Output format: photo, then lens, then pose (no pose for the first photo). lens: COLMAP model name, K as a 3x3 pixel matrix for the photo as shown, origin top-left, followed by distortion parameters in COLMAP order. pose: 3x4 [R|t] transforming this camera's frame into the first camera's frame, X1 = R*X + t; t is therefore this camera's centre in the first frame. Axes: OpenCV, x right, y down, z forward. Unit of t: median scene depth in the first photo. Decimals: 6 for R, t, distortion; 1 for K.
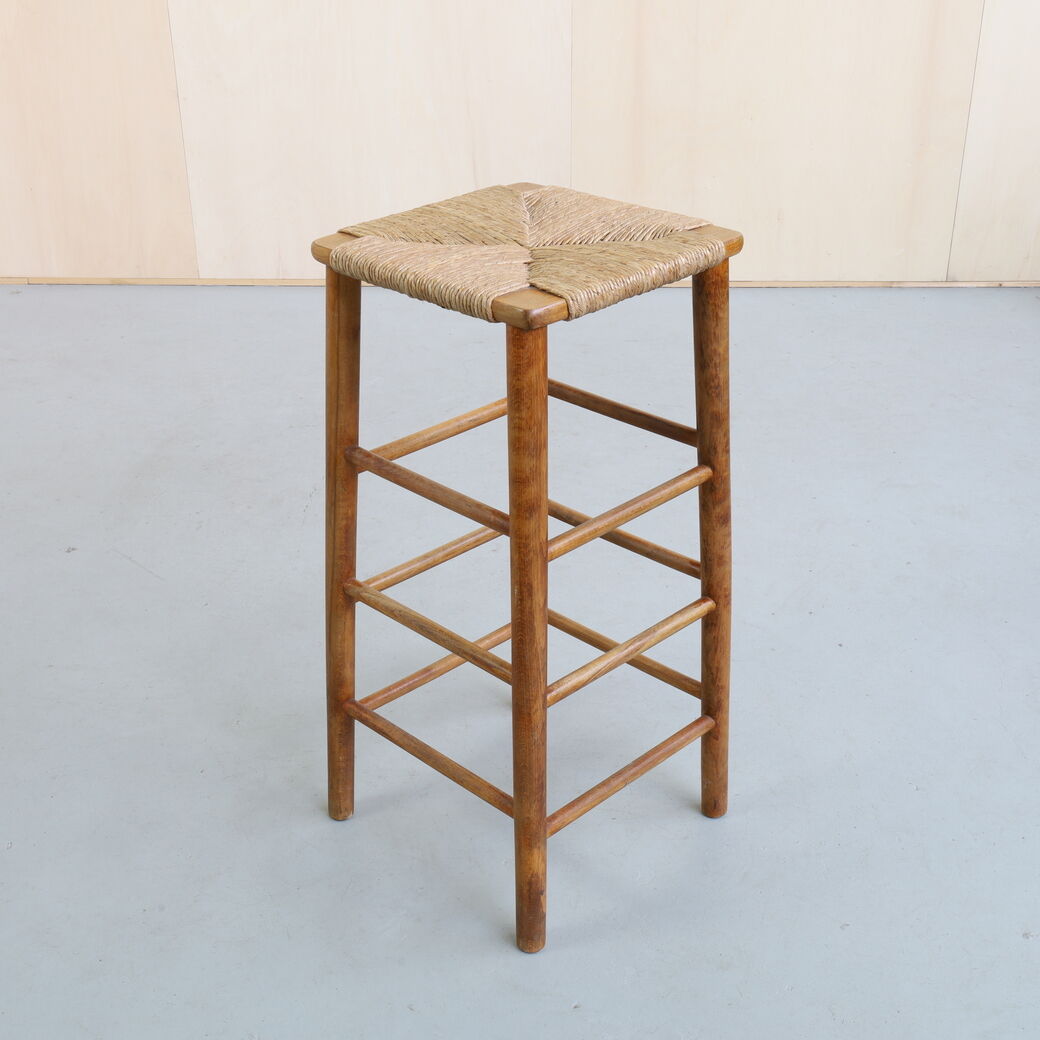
lens RADIAL K [[1431.8, 0, 520.0], [0, 1431.8, 520.0], [0, 0, 1]] dist [-0.007153, -0.004886]
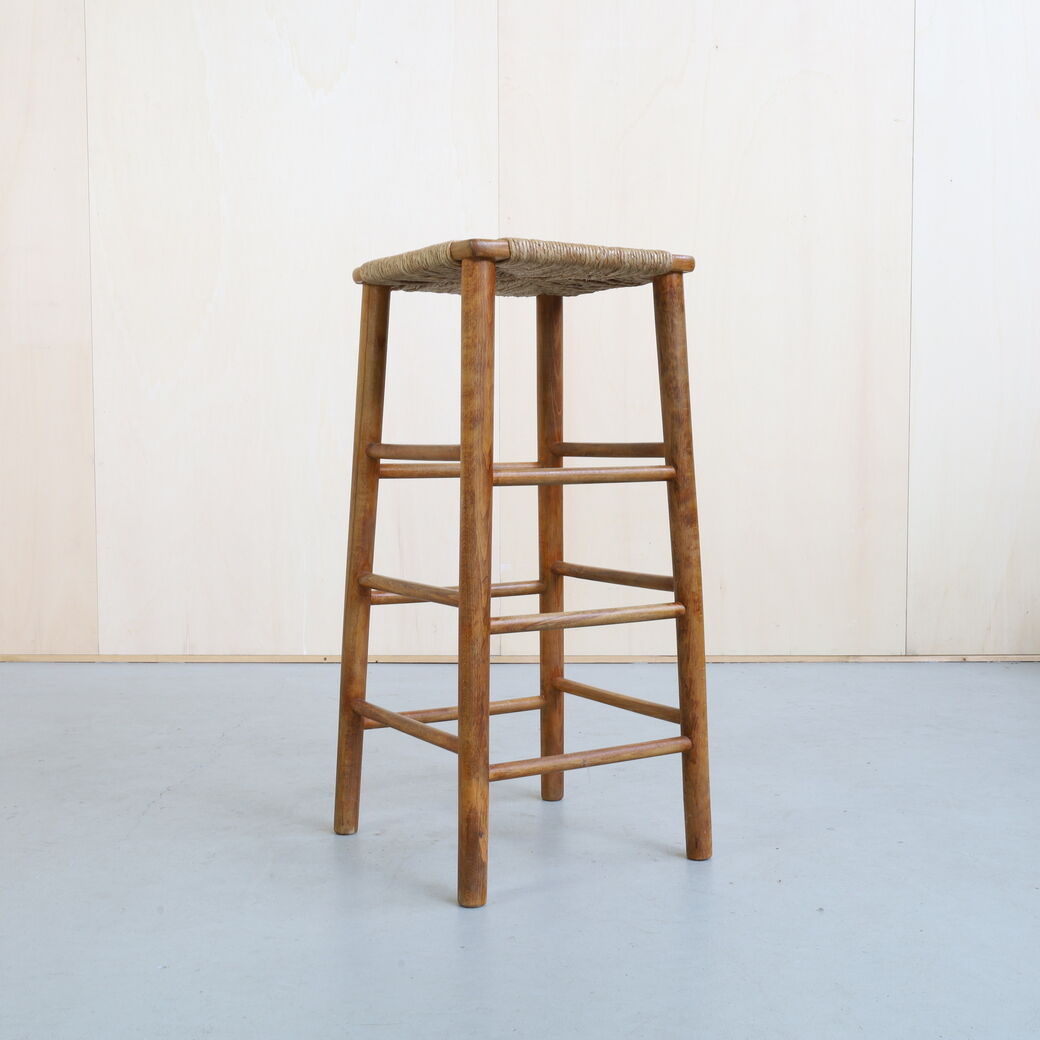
lens RADIAL K [[1362.6, 0, 520.0], [0, 1362.6, 520.0], [0, 0, 1]] dist [-0.003250, -0.003185]
pose [[0.972706, 0.023178, -0.230879, 0.265568], [-0.115357, 0.911633, -0.394484, 0.440547], [0.201334, 0.410350, 0.889425, 0.042352]]
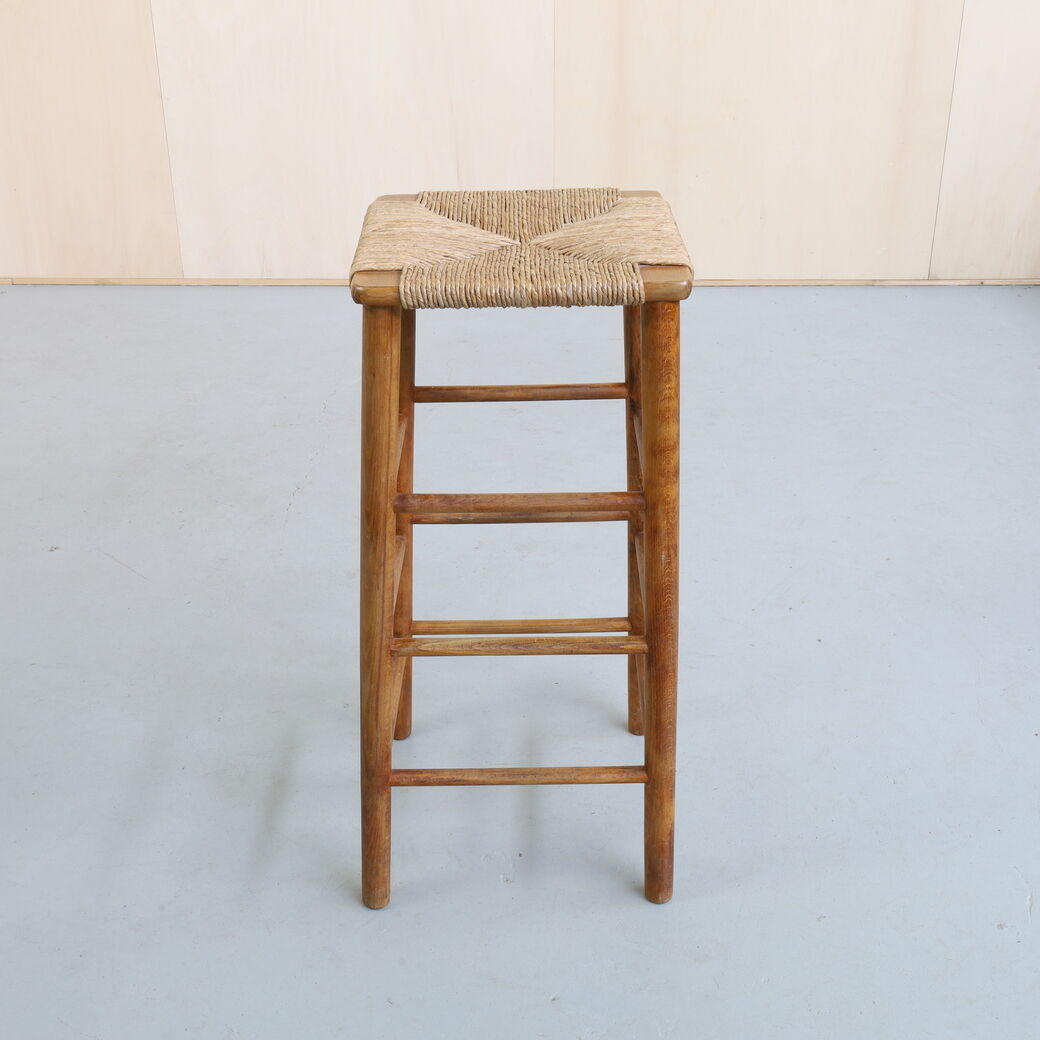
lens RADIAL K [[1431.8, 0, 520.0], [0, 1431.8, 520.0], [0, 0, 1]] dist [-0.007153, -0.004886]
pose [[0.970385, 0.117860, -0.210859, 0.254057], [-0.116166, 0.993019, 0.020447, 0.171449], [0.211797, 0.004654, 0.977303, -0.346190]]
